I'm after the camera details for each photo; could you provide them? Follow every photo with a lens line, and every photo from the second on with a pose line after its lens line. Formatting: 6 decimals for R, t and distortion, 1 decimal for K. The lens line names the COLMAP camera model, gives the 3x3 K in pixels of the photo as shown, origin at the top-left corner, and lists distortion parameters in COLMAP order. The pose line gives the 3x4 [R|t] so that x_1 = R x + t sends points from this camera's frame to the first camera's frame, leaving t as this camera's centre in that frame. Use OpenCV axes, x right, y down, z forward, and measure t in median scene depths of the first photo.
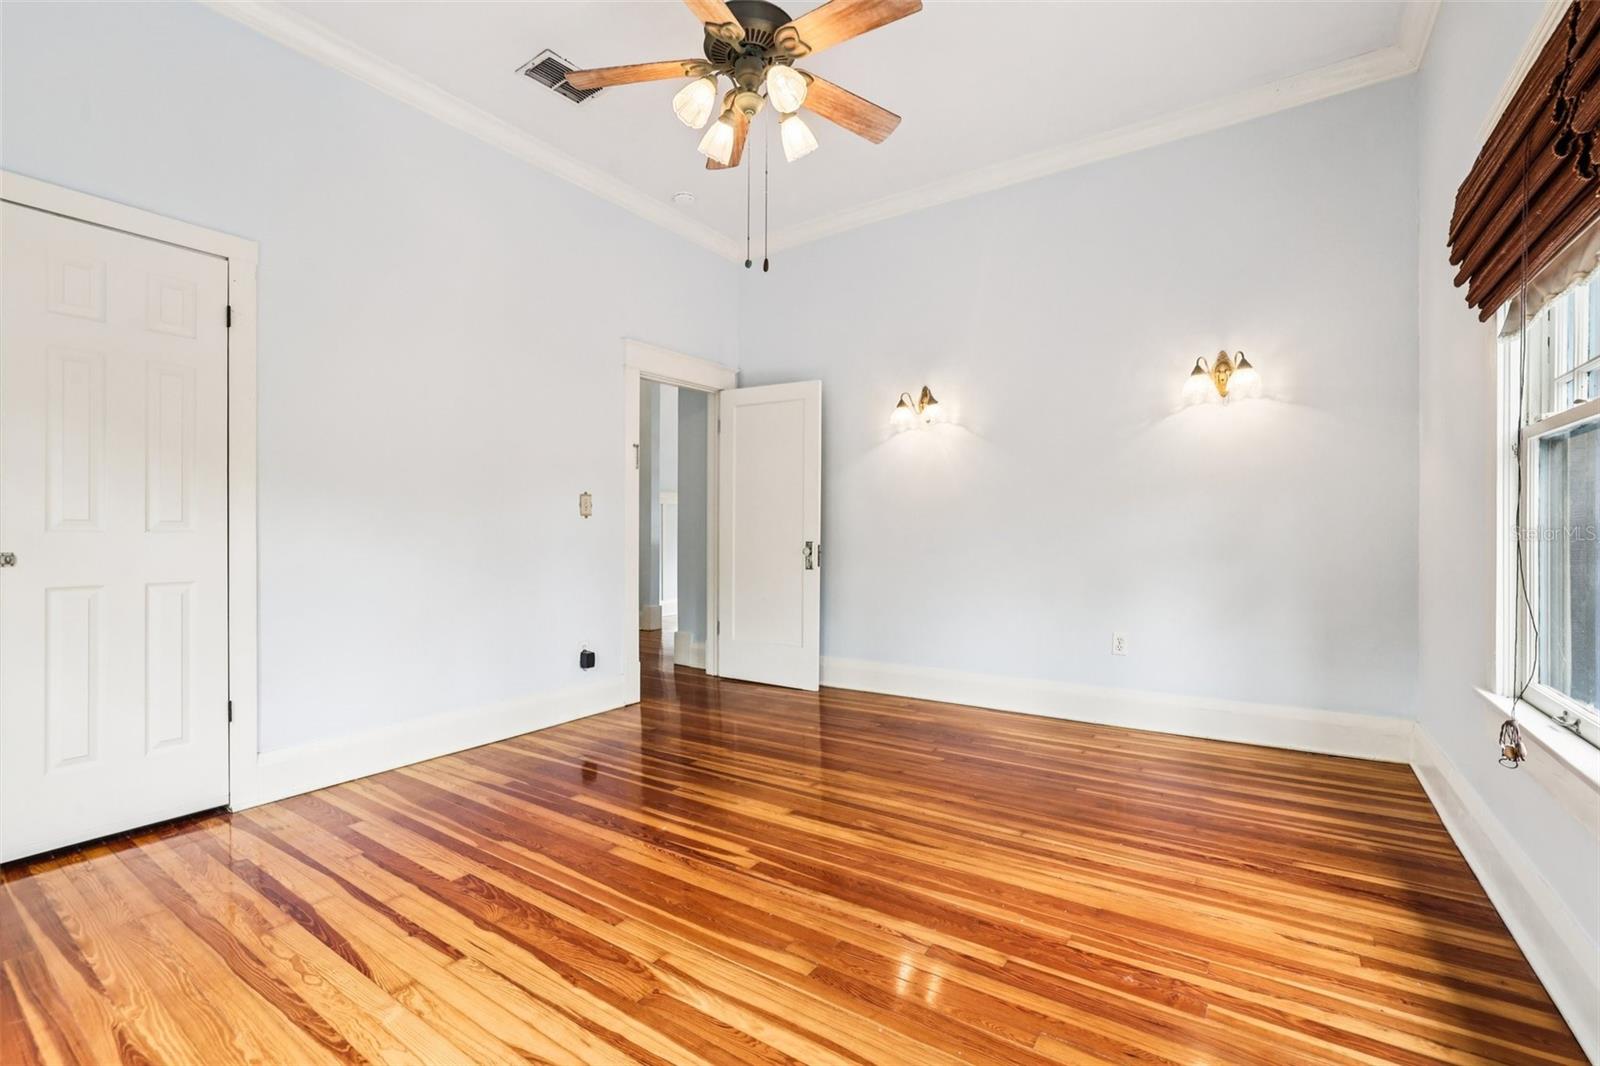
lens RADIAL K [[709.8, 0, 788.8], [0, 709.8, 537.0], [0, 0, 1]] dist [-0.050081, 0.019514]
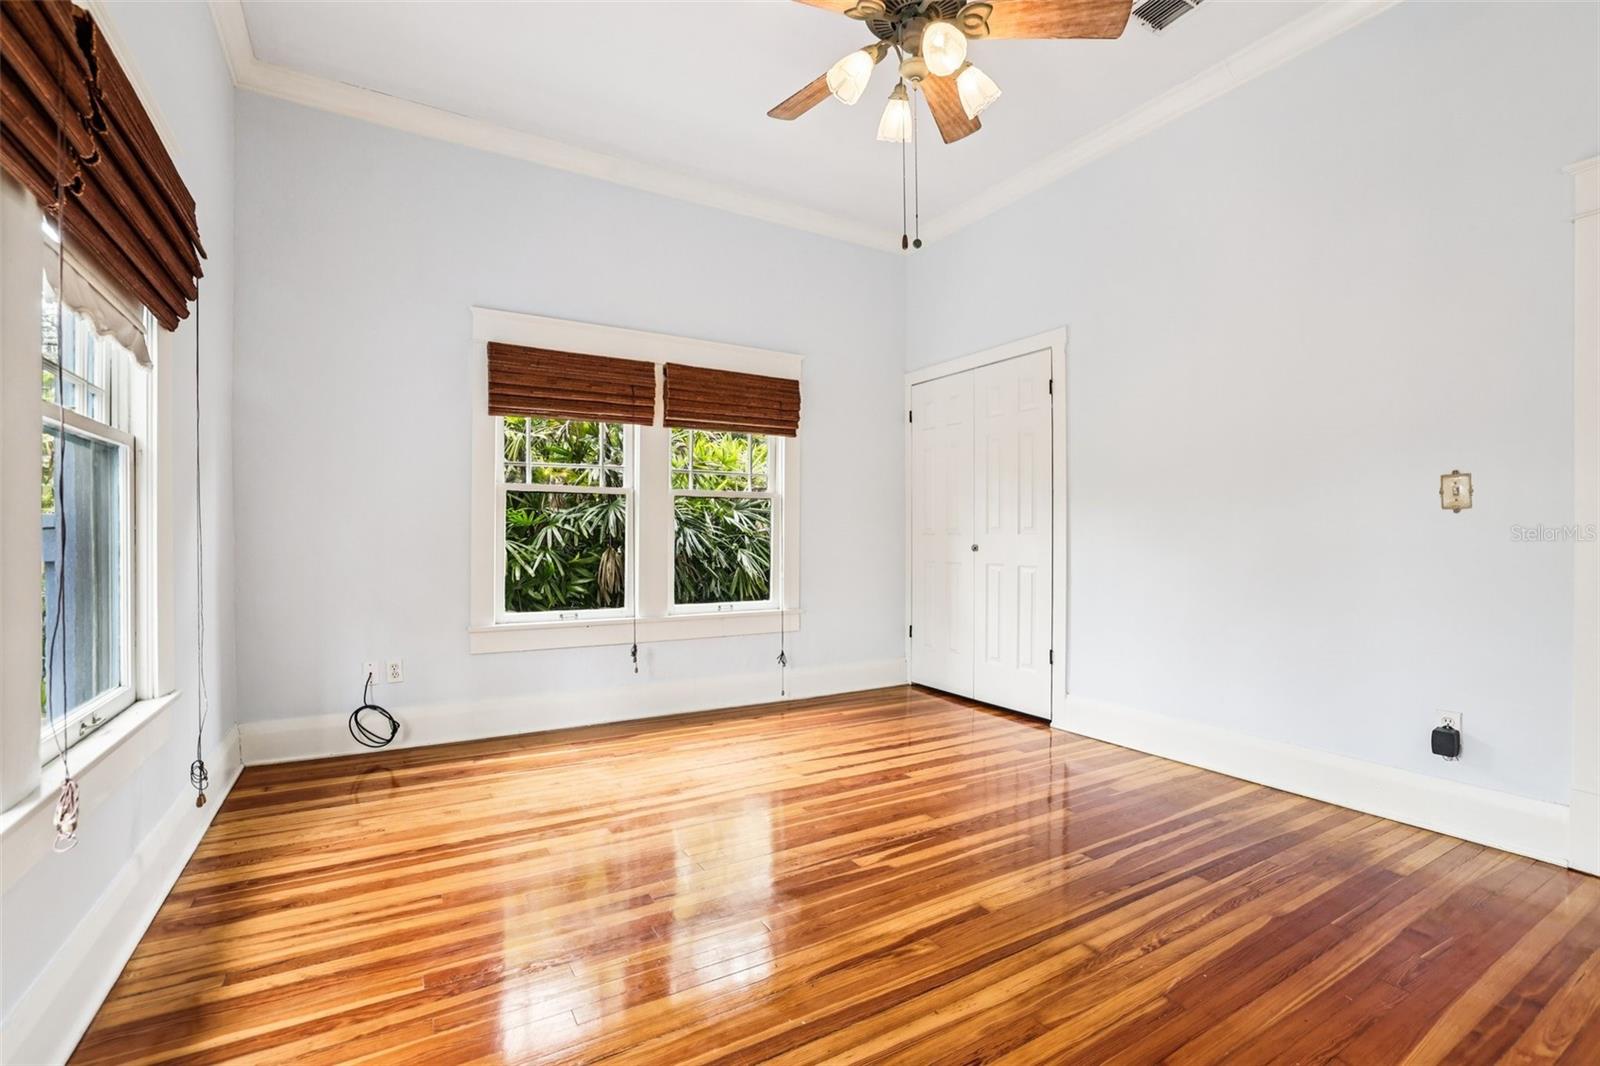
lens RADIAL K [[709.8, 0, 788.8], [0, 709.8, 537.0], [0, 0, 1]] dist [-0.050081, 0.019514]
pose [[-0.418482, 0.009385, -0.908177, 0.854482], [-0.006897, 0.999885, 0.013511, -0.016797], [0.908199, 0.011917, -0.418369, 1.248985]]
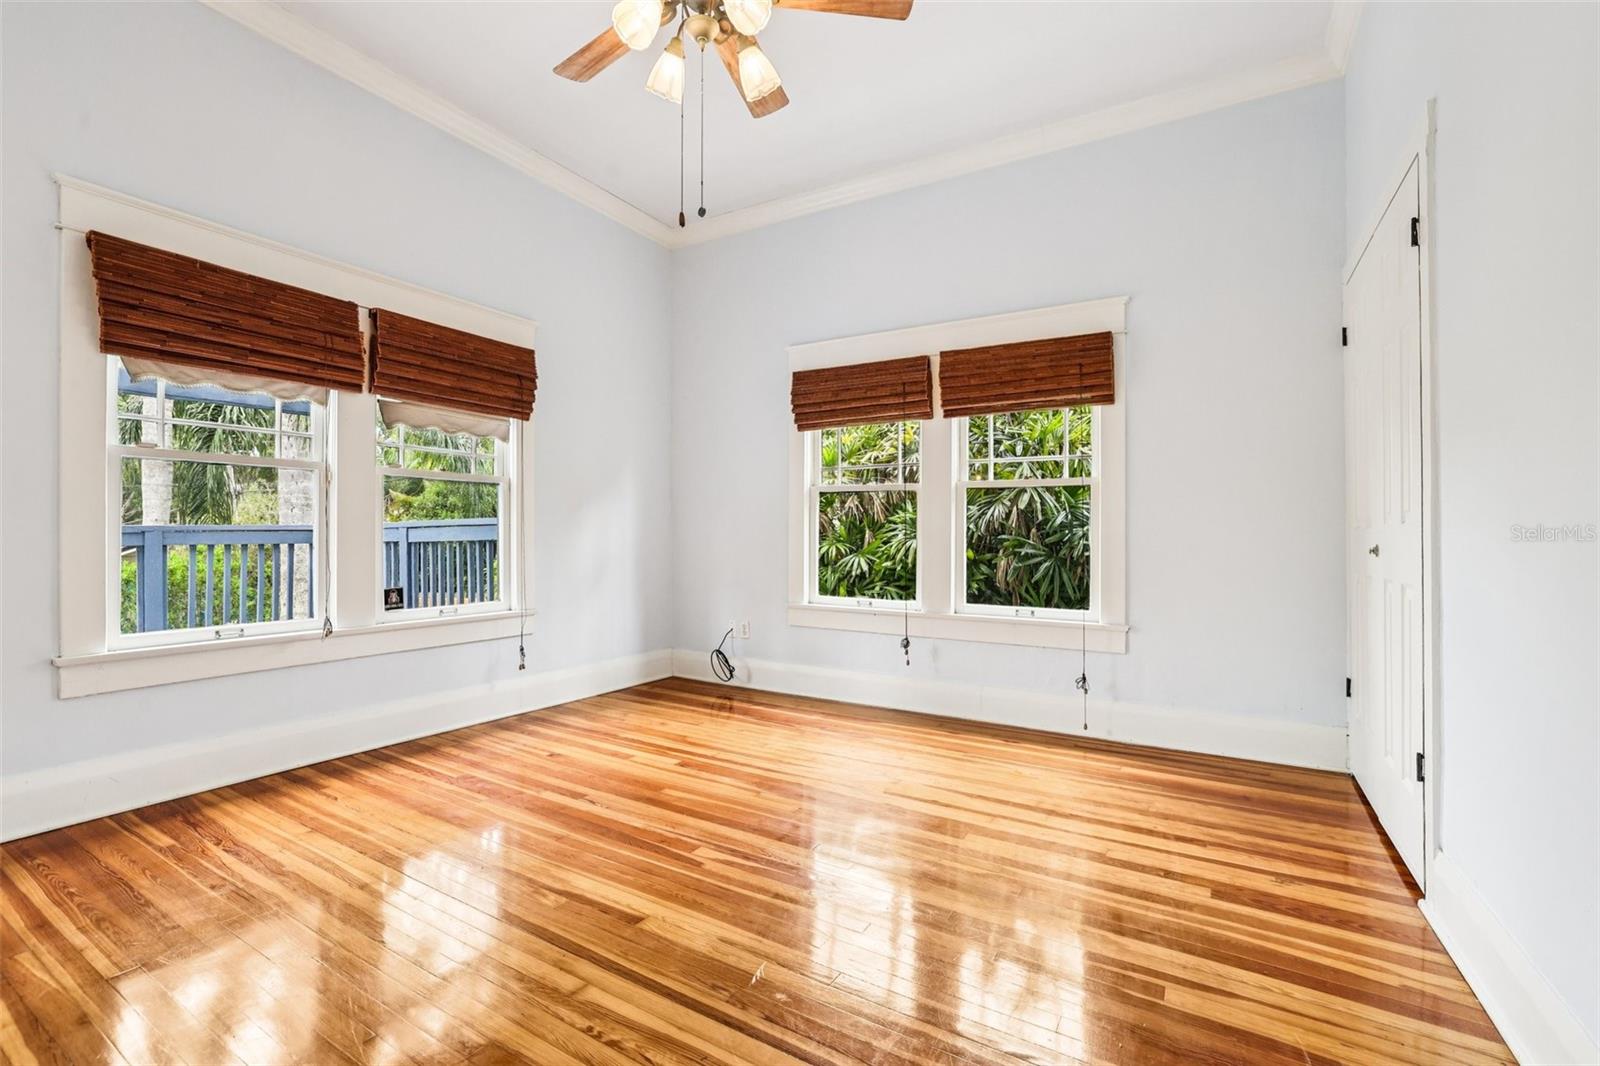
lens RADIAL K [[709.8, 0, 788.8], [0, 709.8, 537.0], [0, 0, 1]] dist [-0.050081, 0.019514]
pose [[-0.998313, -0.000499, -0.058060, -0.115474], [-0.001179, 0.999931, 0.011668, 0.002523], [0.058050, 0.011717, -0.998245, 1.893298]]
